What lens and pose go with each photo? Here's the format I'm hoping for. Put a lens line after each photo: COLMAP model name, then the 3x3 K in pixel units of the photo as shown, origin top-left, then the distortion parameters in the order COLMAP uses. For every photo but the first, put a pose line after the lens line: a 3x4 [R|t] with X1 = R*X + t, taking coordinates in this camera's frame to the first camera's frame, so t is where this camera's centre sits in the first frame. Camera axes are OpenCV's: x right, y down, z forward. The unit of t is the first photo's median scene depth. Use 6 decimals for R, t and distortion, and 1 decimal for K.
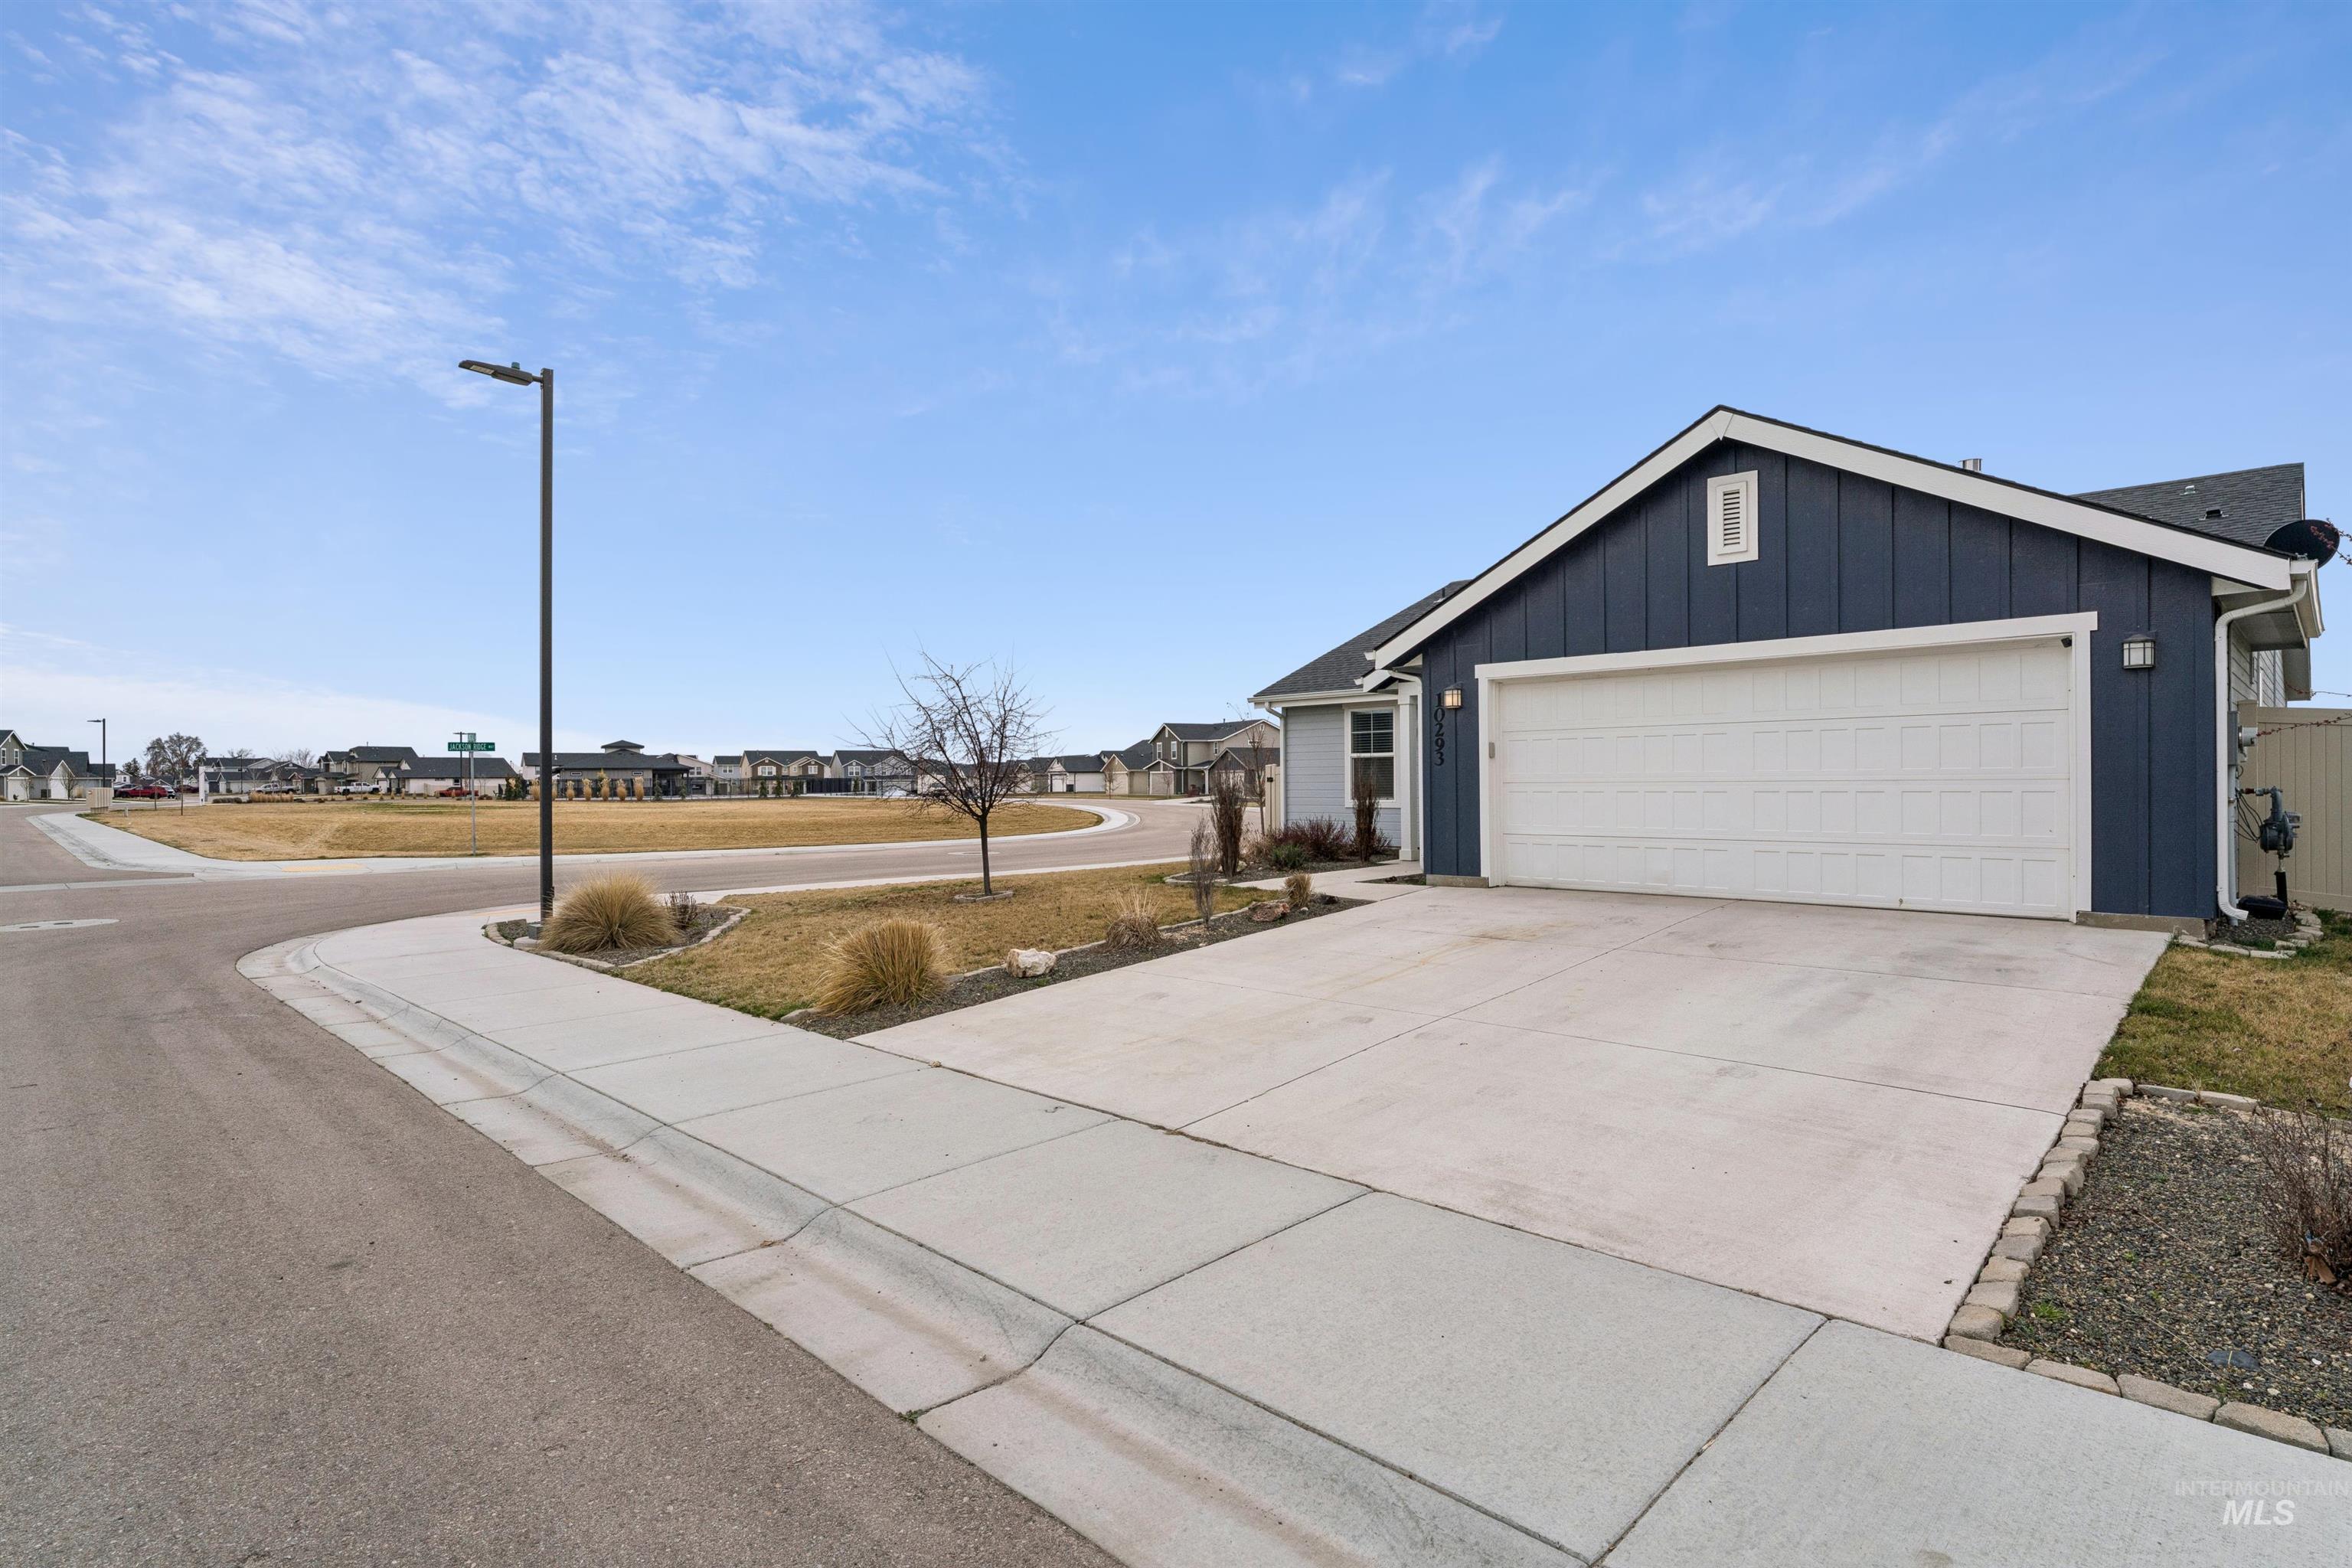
lens RADIAL K [[1208.4, 0, 1171.5], [0, 1208.4, 787.4], [0, 0, 1]] dist [-0.001476, -0.000079]
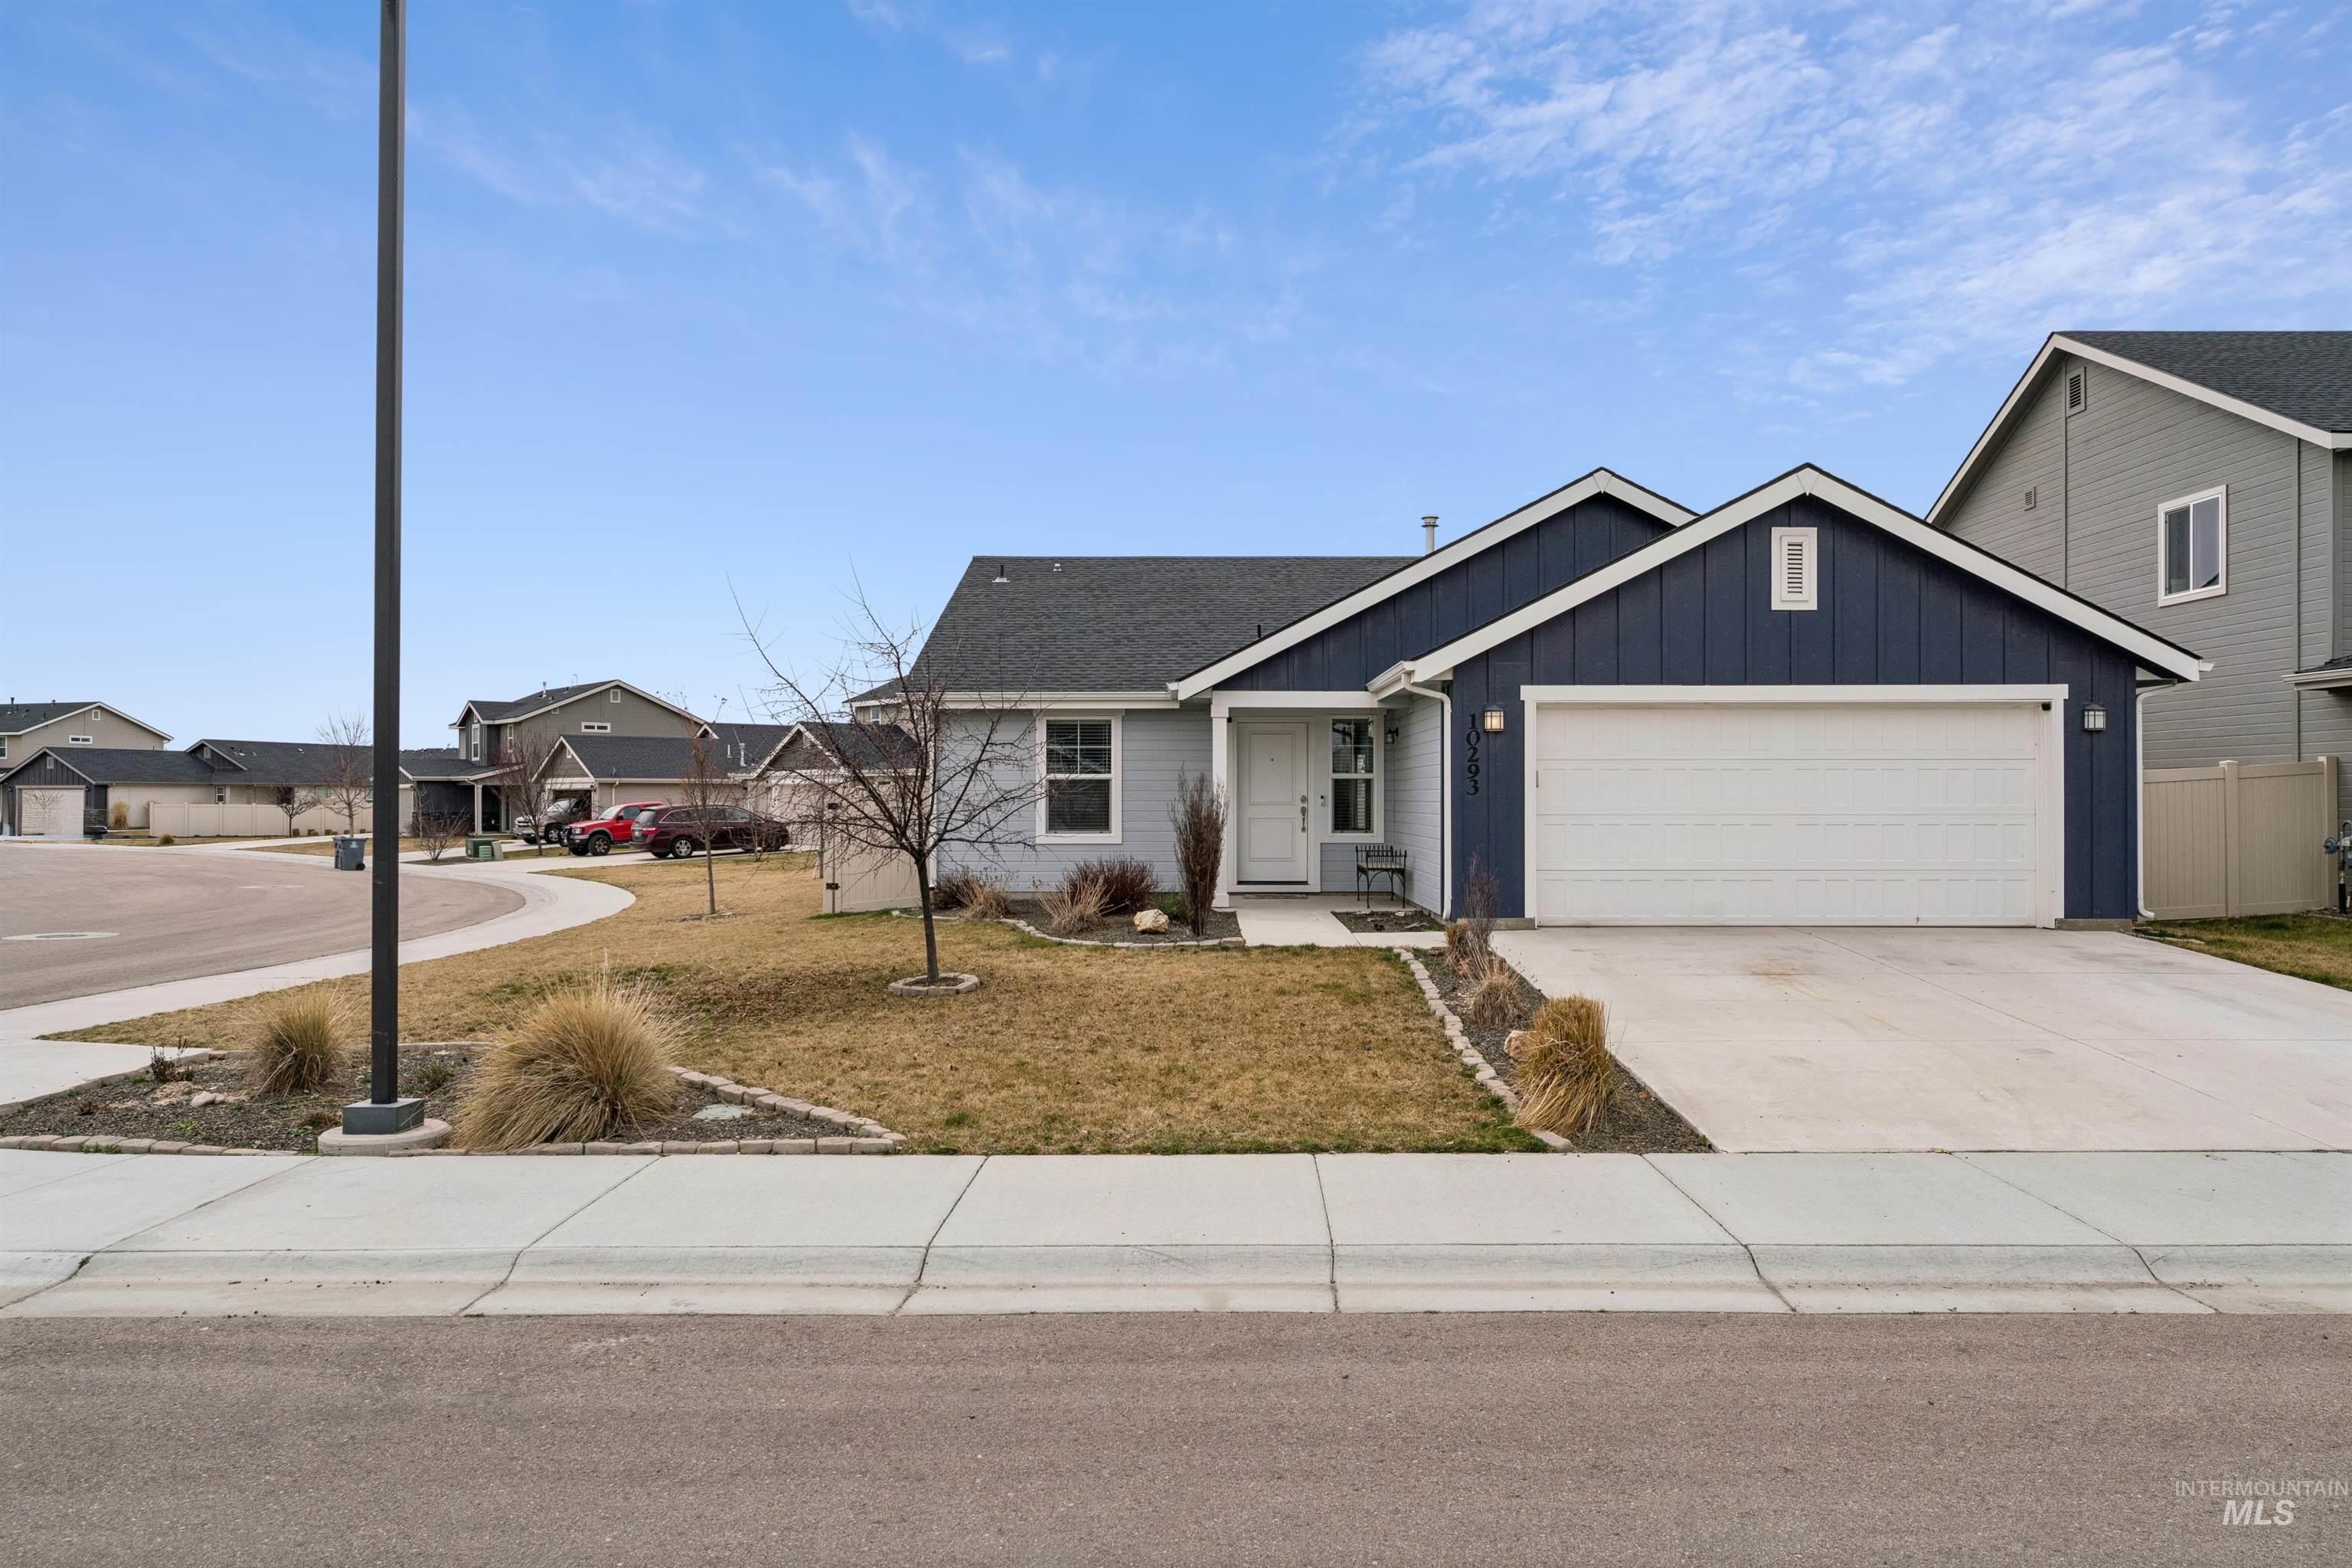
lens RADIAL K [[1594.4, 0, 1171.8], [0, 1594.4, 784.5], [0, 0, 1]] dist [0.001054, -0.002002]
pose [[0.708544, 0.015865, 0.705489, -0.904763], [-0.003166, 0.999809, -0.019304, -0.002900], [-0.705660, 0.011444, 0.708458, 0.387645]]
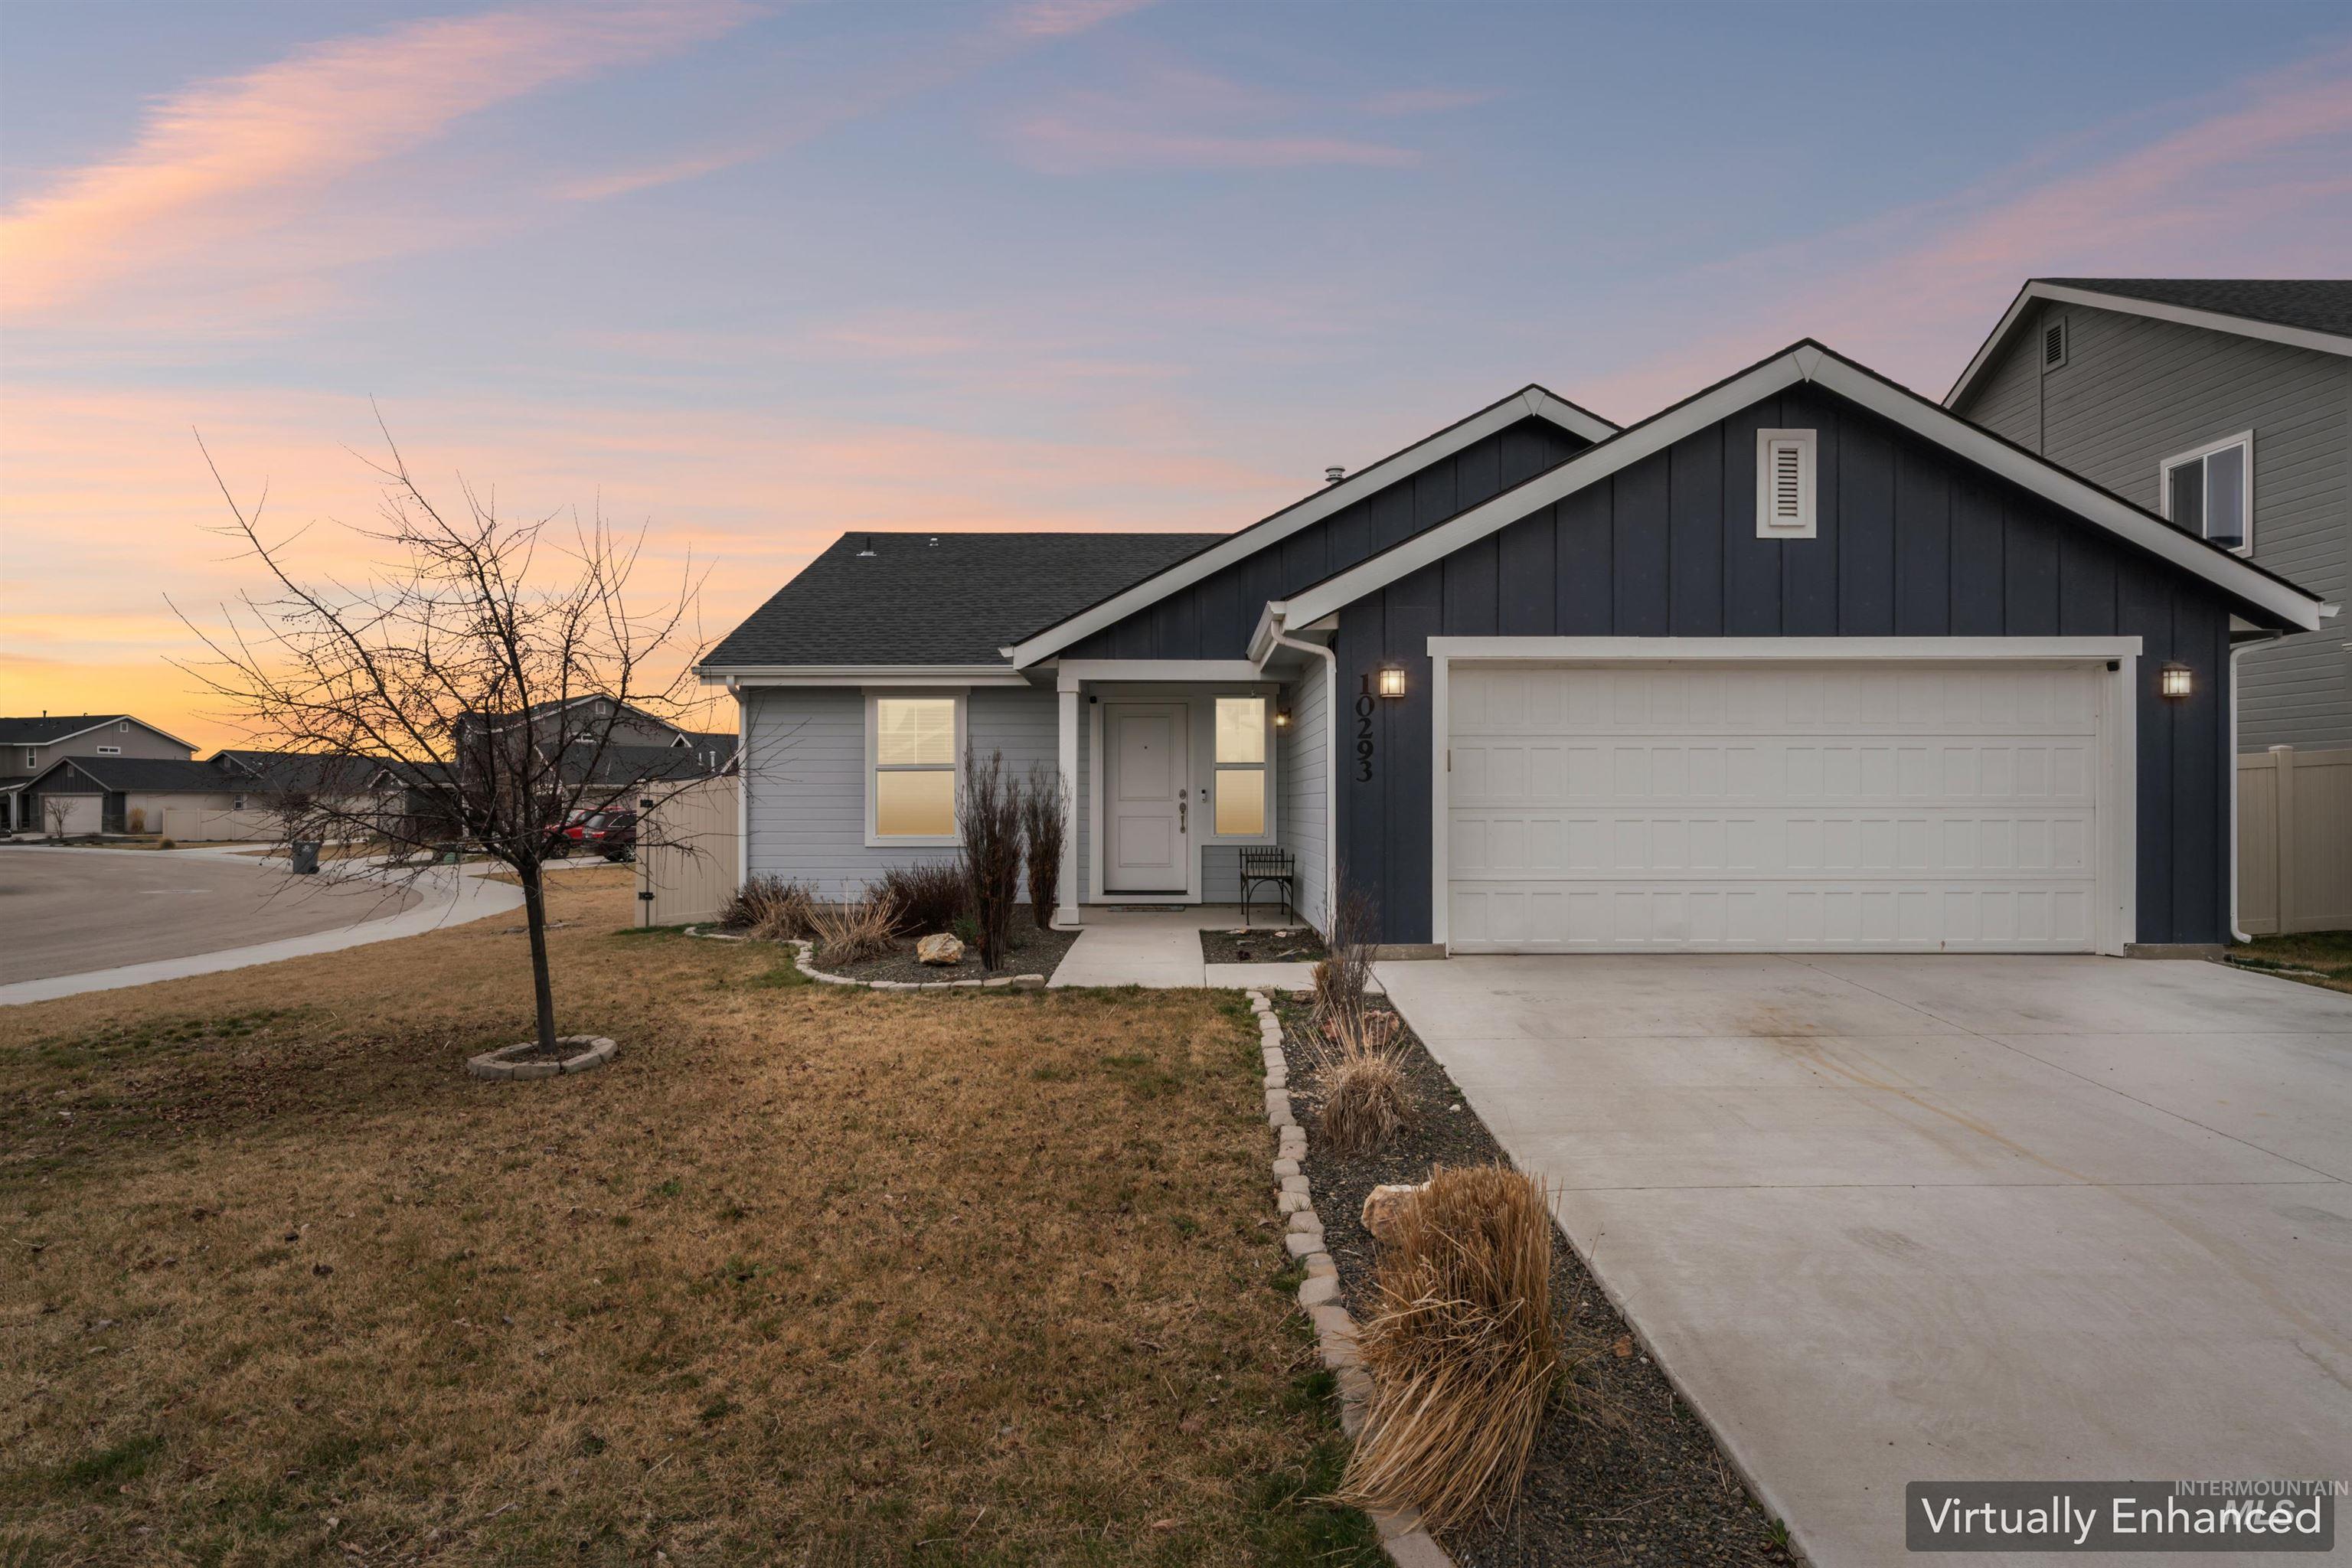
lens RADIAL K [[1362.9, 0, 1186.7], [0, 1362.9, 804.0], [0, 0, 1]] dist [-0.000660, 0.000903]
pose [[0.695908, 0.011791, 0.718034, -0.464097], [-0.002621, 0.999900, -0.013880, 0.006195], [-0.718126, 0.007777, 0.695870, 0.646423]]
